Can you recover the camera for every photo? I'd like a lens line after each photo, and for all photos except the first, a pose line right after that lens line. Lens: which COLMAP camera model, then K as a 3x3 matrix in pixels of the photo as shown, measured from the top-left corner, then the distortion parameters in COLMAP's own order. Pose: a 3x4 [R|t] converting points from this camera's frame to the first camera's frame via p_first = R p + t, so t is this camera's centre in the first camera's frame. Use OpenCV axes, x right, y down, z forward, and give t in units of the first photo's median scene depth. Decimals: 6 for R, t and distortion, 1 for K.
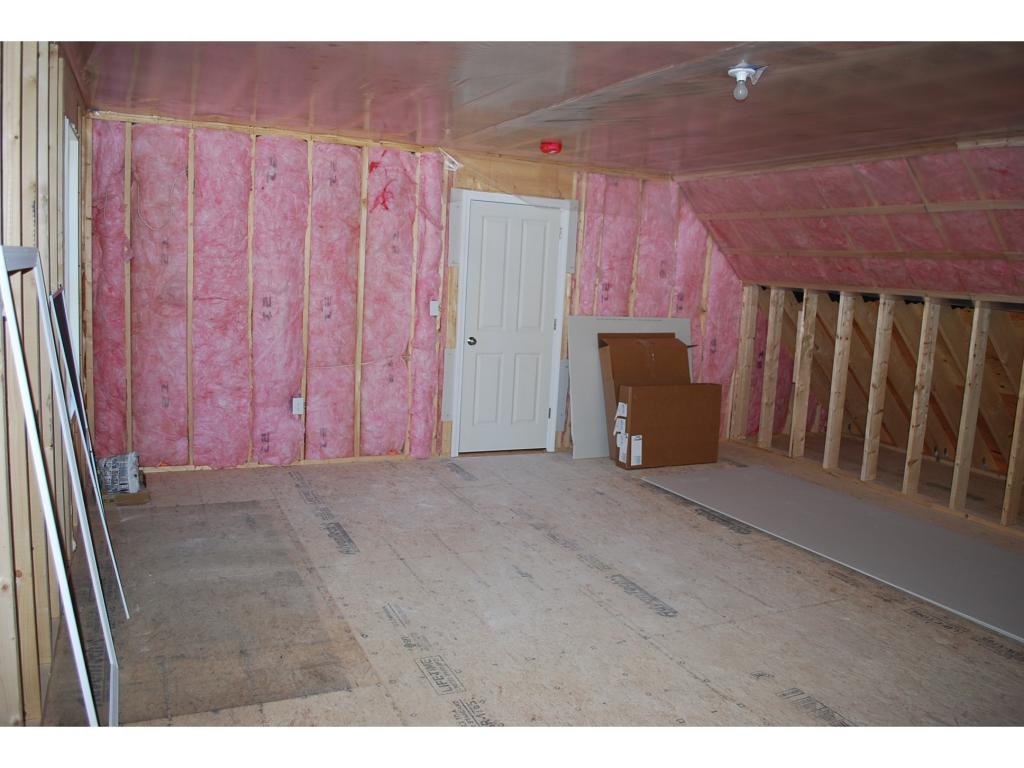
lens RADIAL K [[807.9, 0, 518.5], [0, 807.9, 384.4], [0, 0, 1]] dist [-0.081706, 0.006771]
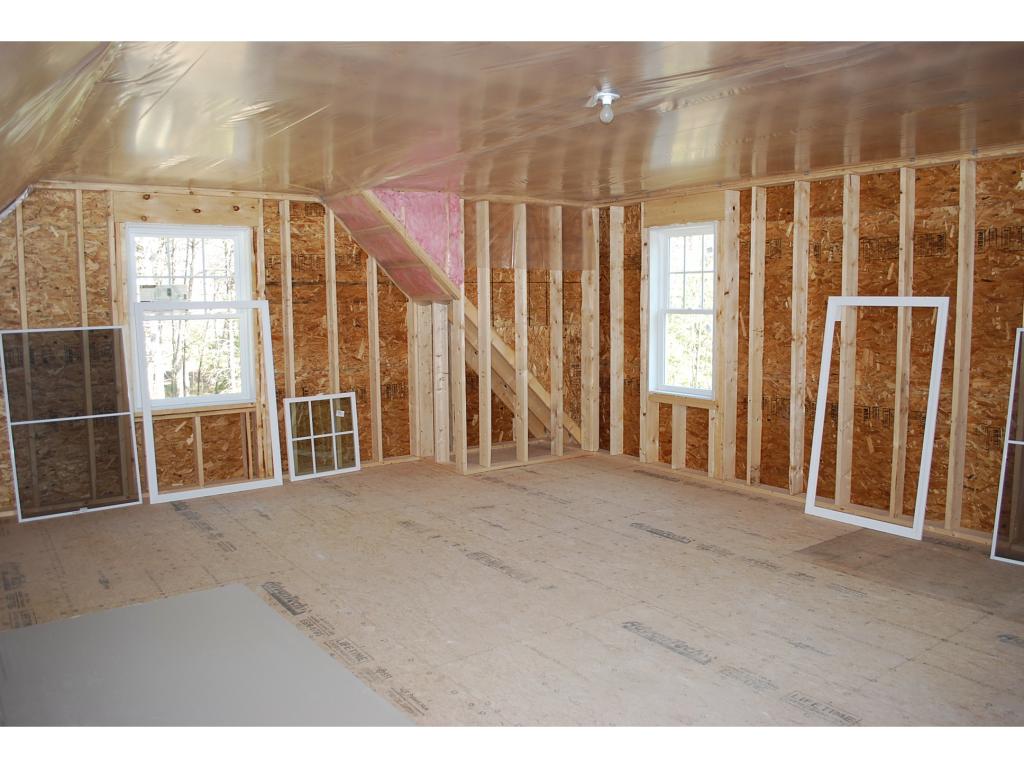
lens RADIAL K [[807.9, 0, 518.8], [0, 807.9, 380.7], [0, 0, 1]] dist [-0.081706, 0.006771]
pose [[-0.983410, -0.029030, -0.179061, 0.371541], [-0.070543, 0.970615, 0.230064, -0.170450], [0.167120, 0.238878, -0.956560, 1.342914]]
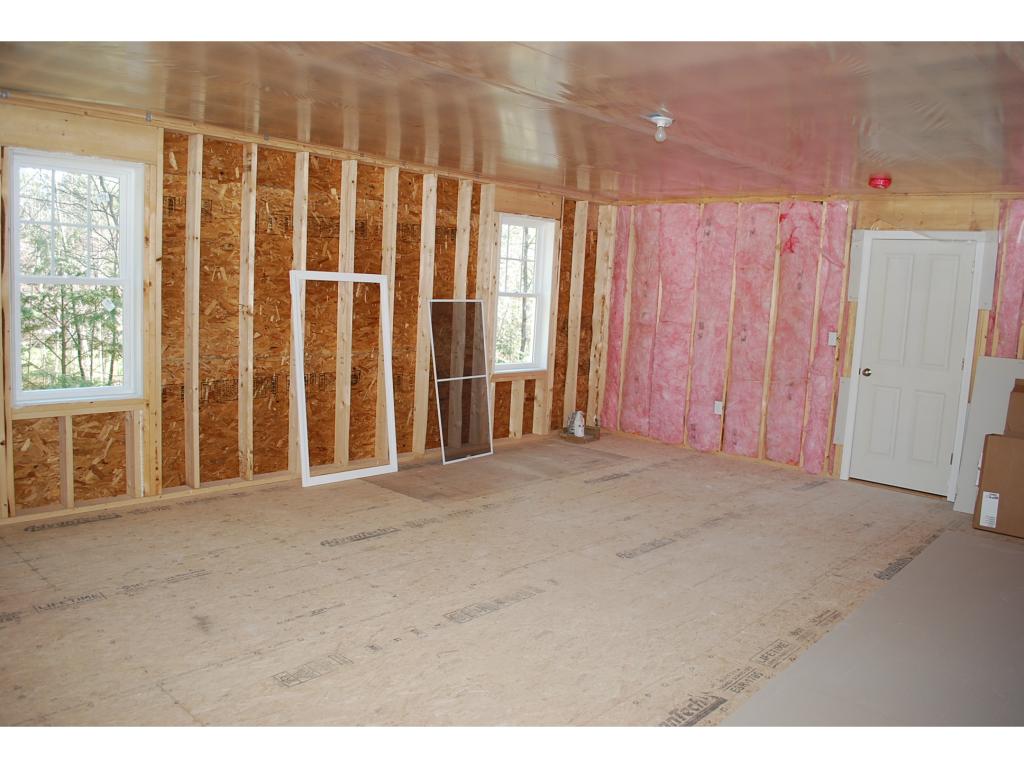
lens RADIAL K [[807.9, 0, 521.8], [0, 807.9, 387.4], [0, 0, 1]] dist [-0.081706, 0.006771]
pose [[0.372821, 0.084022, -0.924091, 0.902725], [-0.163570, 0.986247, 0.023682, 0.017792], [0.913373, 0.142325, 0.381437, 0.245716]]
